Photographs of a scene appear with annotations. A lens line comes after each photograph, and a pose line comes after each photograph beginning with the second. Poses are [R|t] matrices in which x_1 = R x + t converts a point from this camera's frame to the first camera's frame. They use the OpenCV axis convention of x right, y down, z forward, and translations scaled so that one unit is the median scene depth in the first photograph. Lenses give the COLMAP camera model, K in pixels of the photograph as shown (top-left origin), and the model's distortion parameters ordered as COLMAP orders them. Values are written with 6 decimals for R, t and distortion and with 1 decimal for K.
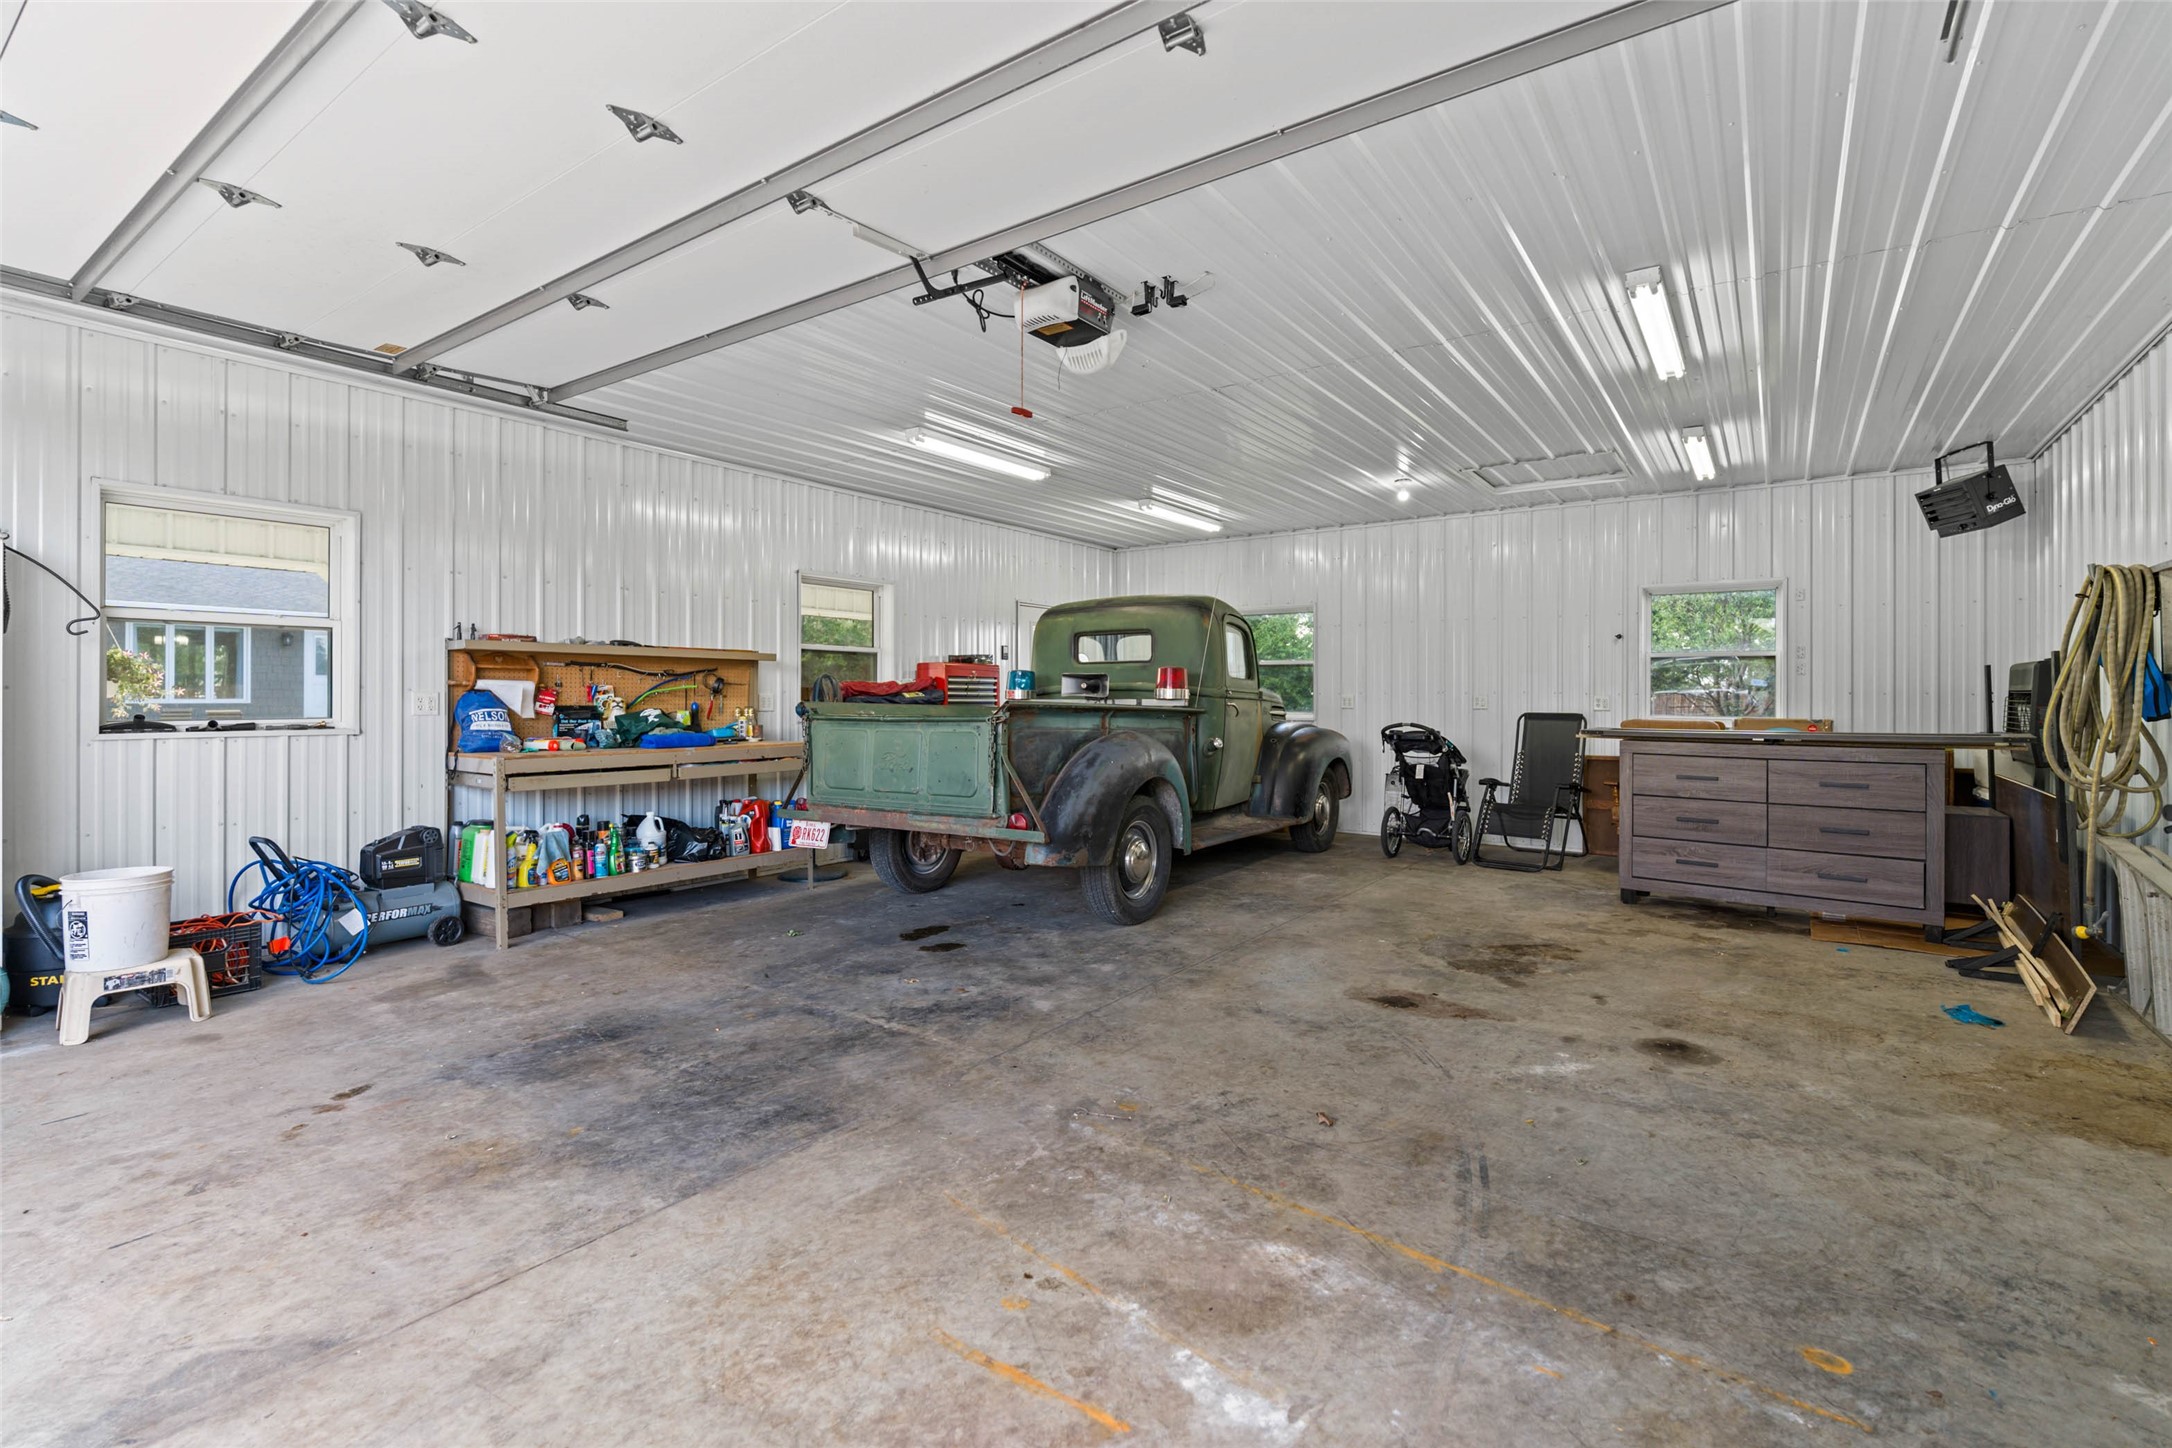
lens RADIAL K [[955.0, 0, 1083.9], [0, 955.0, 703.0], [0, 0, 1]] dist [-0.005863, 0.000603]
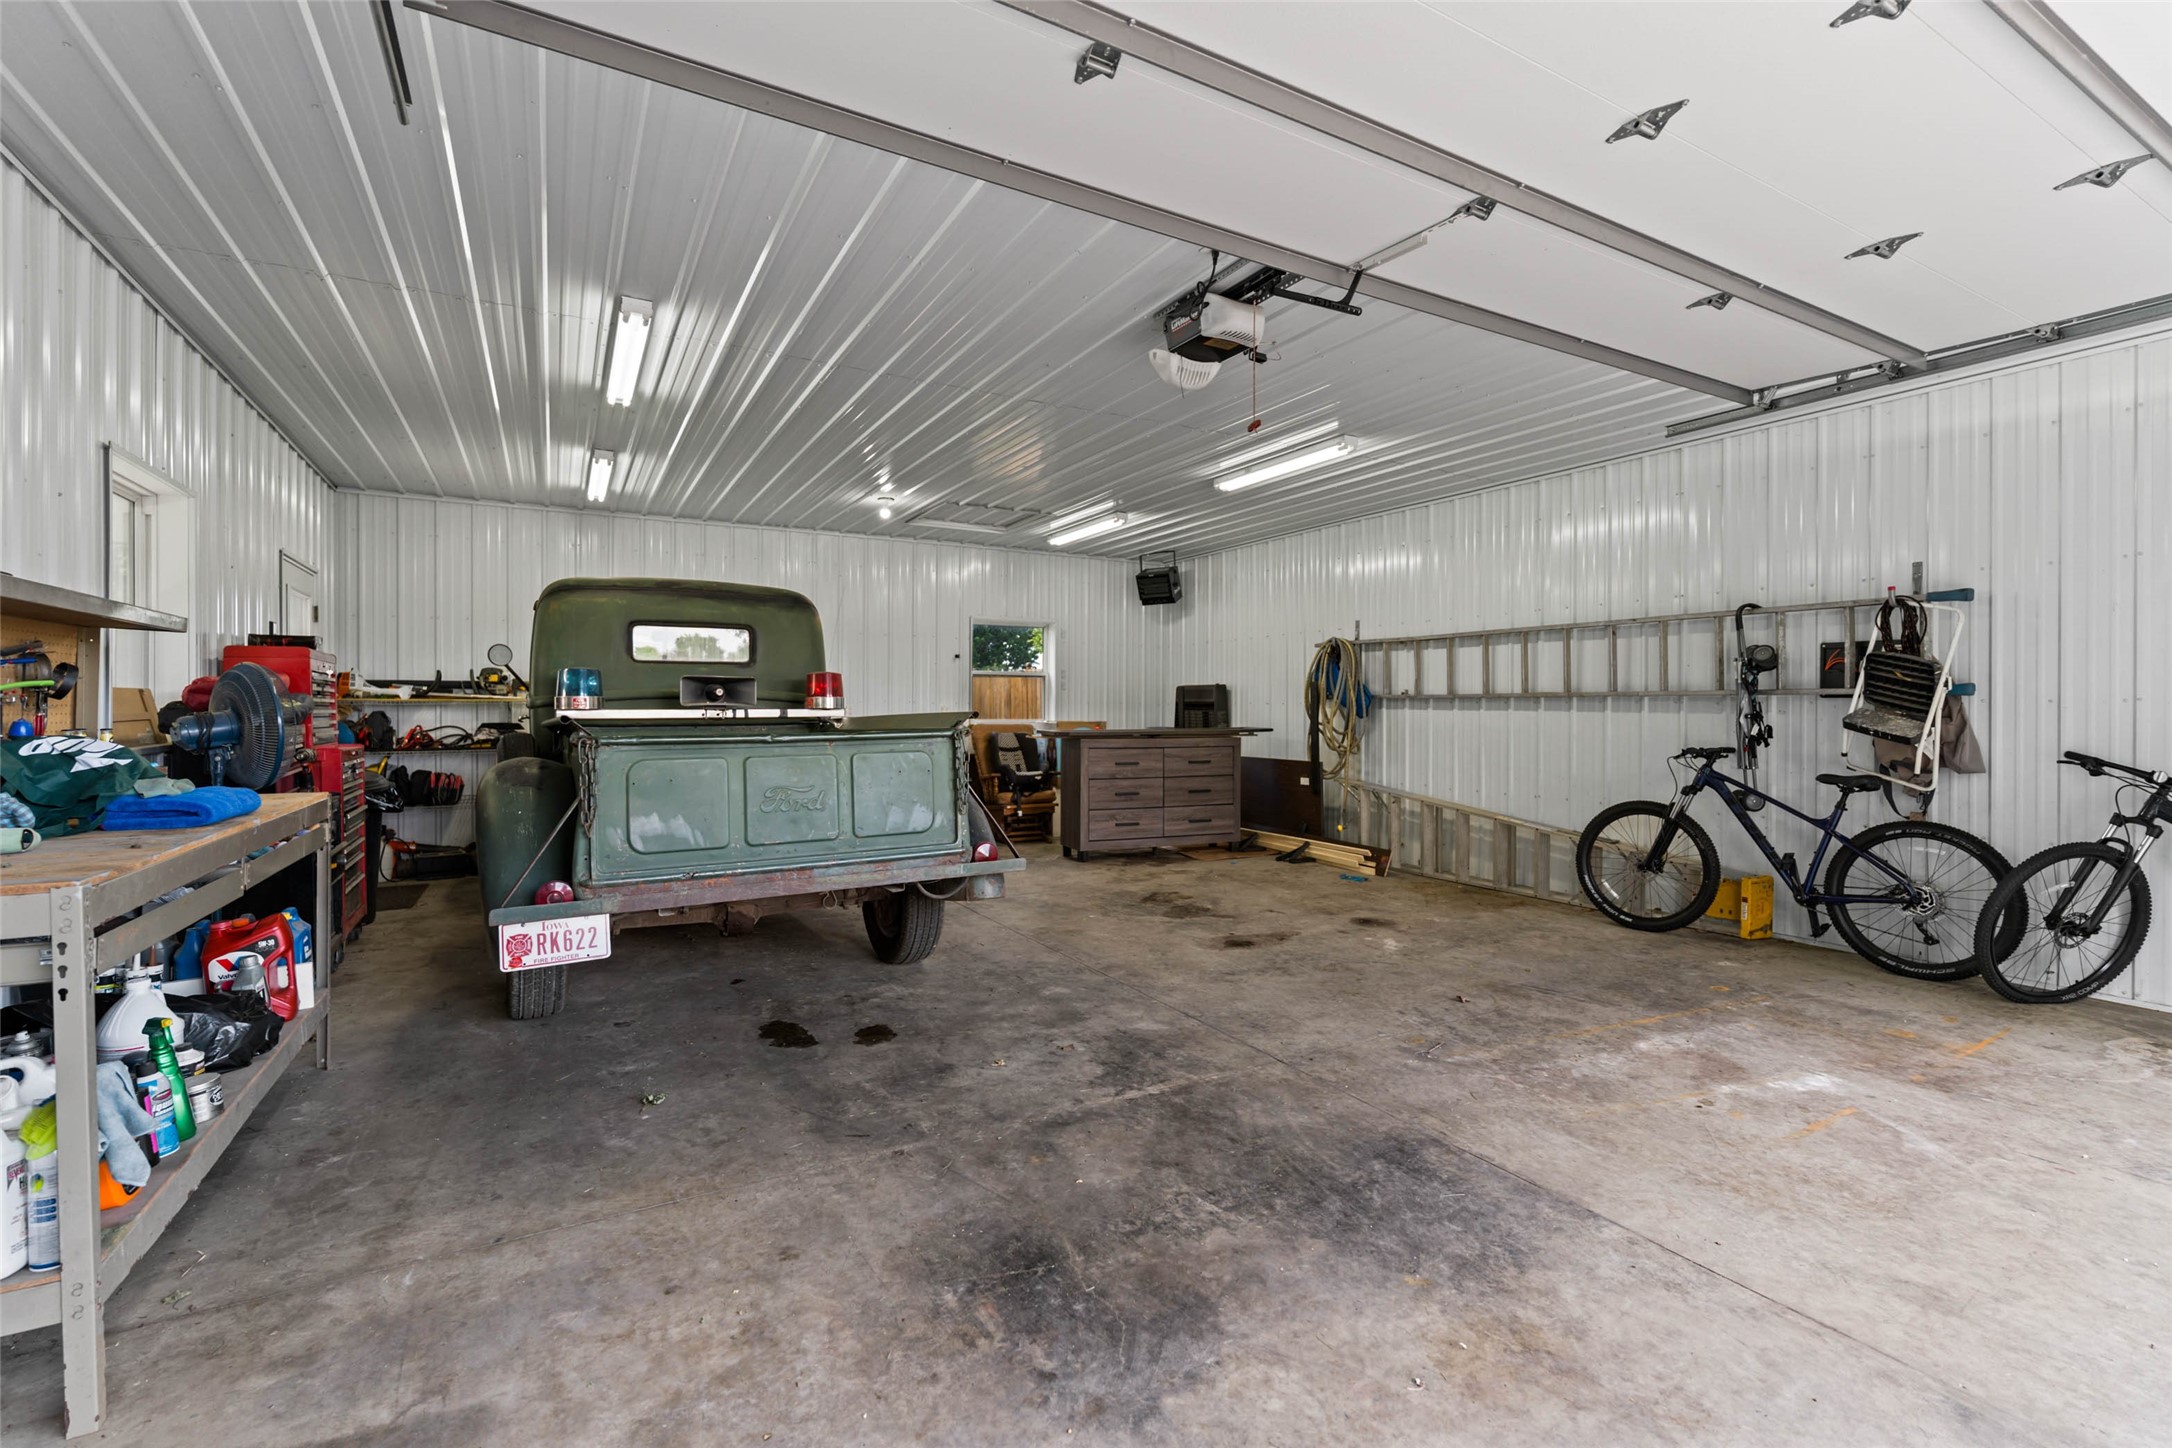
lens RADIAL K [[955.0, 0, 1080.1], [0, 955.0, 714.4], [0, 0, 1]] dist [-0.005863, 0.000603]
pose [[0.440215, -0.008290, 0.897854, -1.144819], [0.005728, 0.999963, 0.006425, -0.005729], [-0.897874, 0.002315, 0.440246, 0.782101]]
